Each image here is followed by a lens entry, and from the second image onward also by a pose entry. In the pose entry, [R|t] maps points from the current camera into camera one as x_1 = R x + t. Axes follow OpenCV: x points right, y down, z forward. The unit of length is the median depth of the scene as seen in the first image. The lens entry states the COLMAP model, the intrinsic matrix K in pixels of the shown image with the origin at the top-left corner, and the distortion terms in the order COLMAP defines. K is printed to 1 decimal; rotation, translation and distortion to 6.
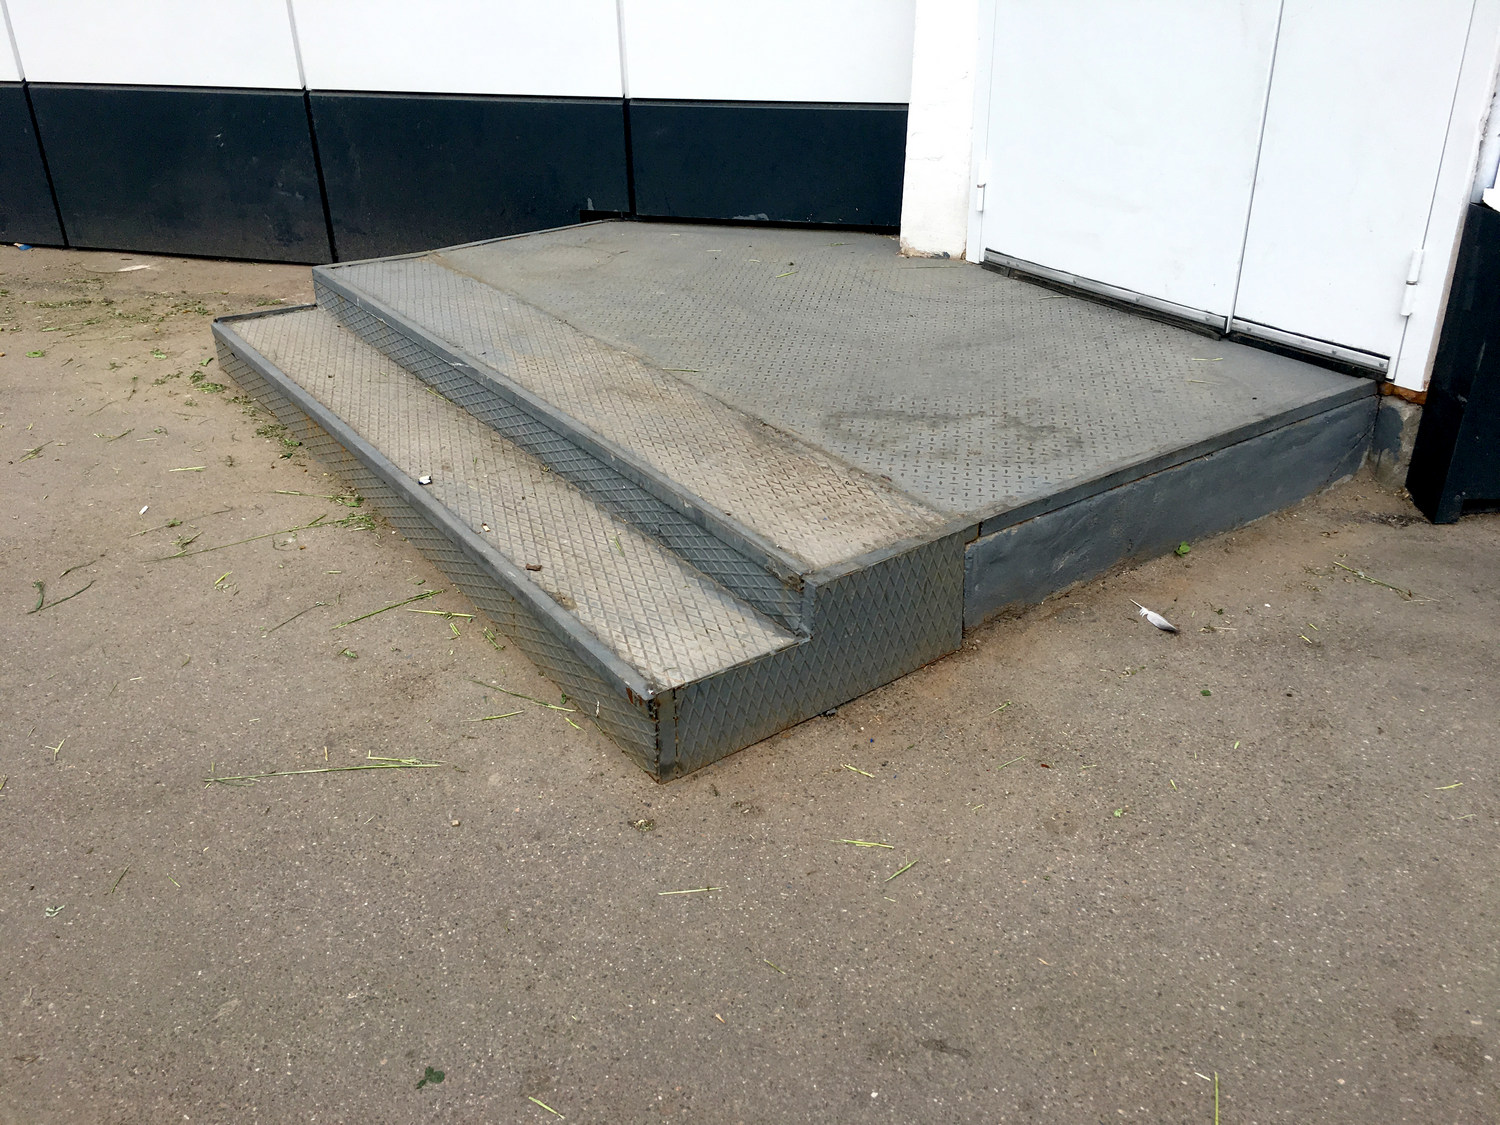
lens RADIAL K [[1279.5, 0, 754.0], [0, 1279.5, 564.9], [0, 0, 1]] dist [0.077237, -0.102600]
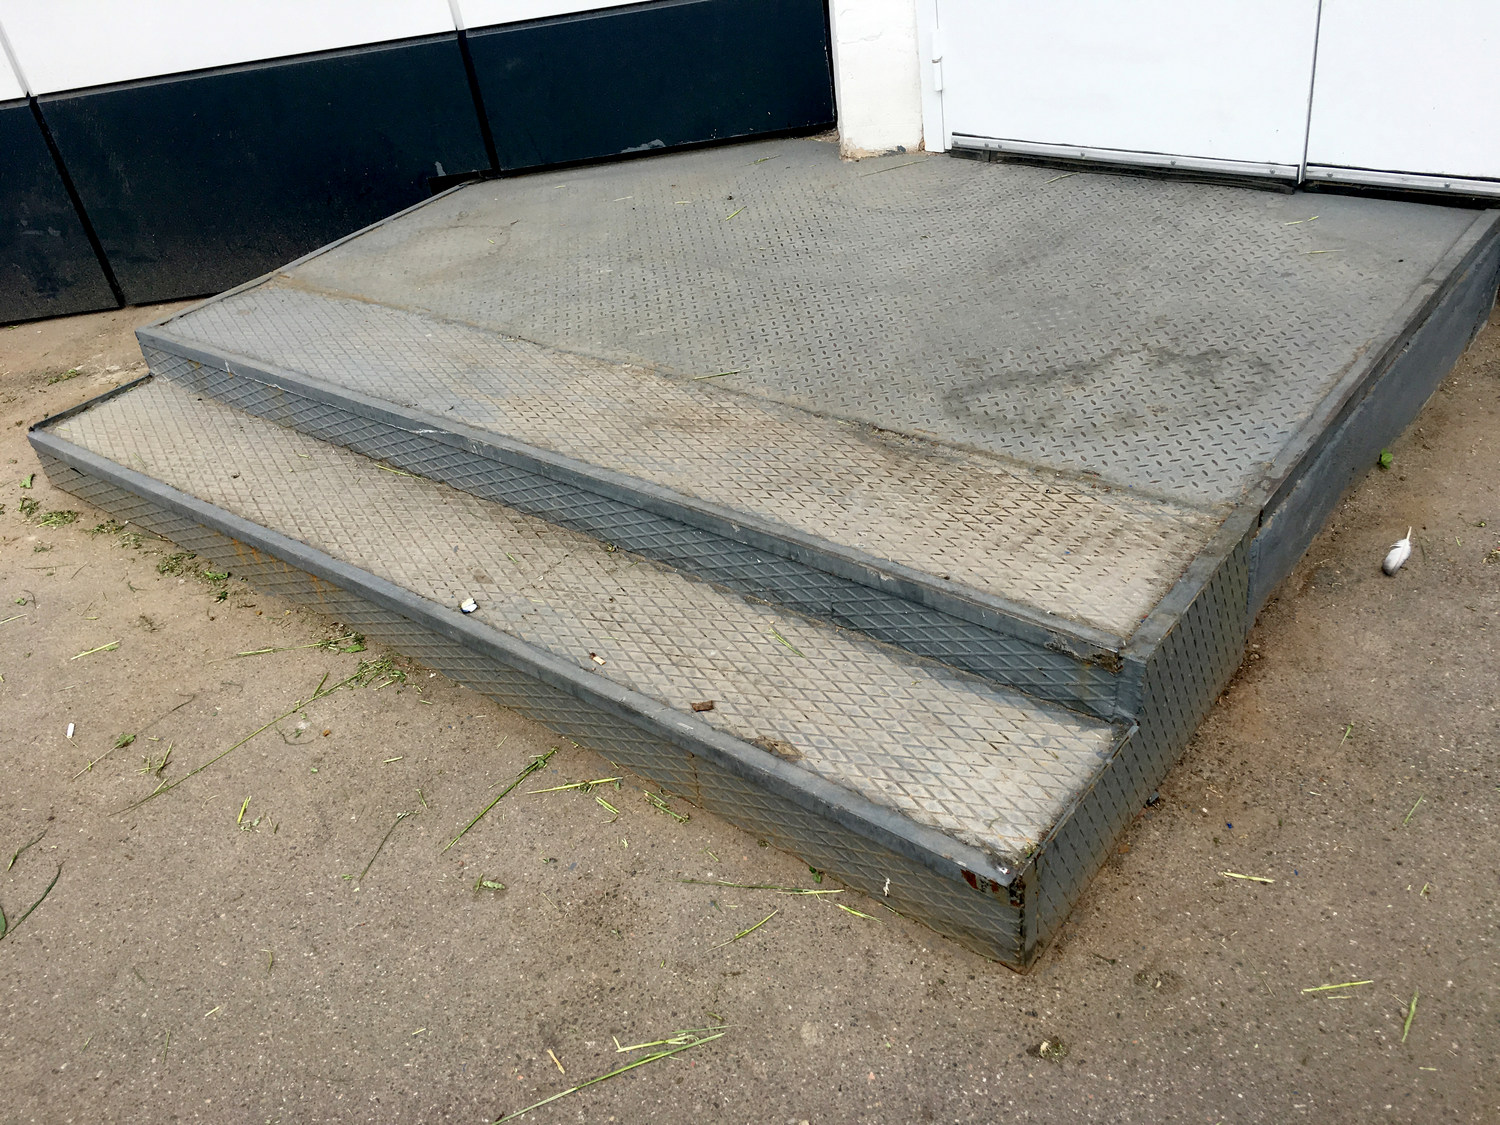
lens RADIAL K [[1279.5, 0, 751.4], [0, 1279.5, 559.1], [0, 0, 1]] dist [0.077237, -0.102600]
pose [[0.953552, -0.253454, 0.162791, -0.200126], [0.236986, 0.964804, 0.113980, -0.130766], [-0.185950, -0.070107, 0.980055, 0.214060]]
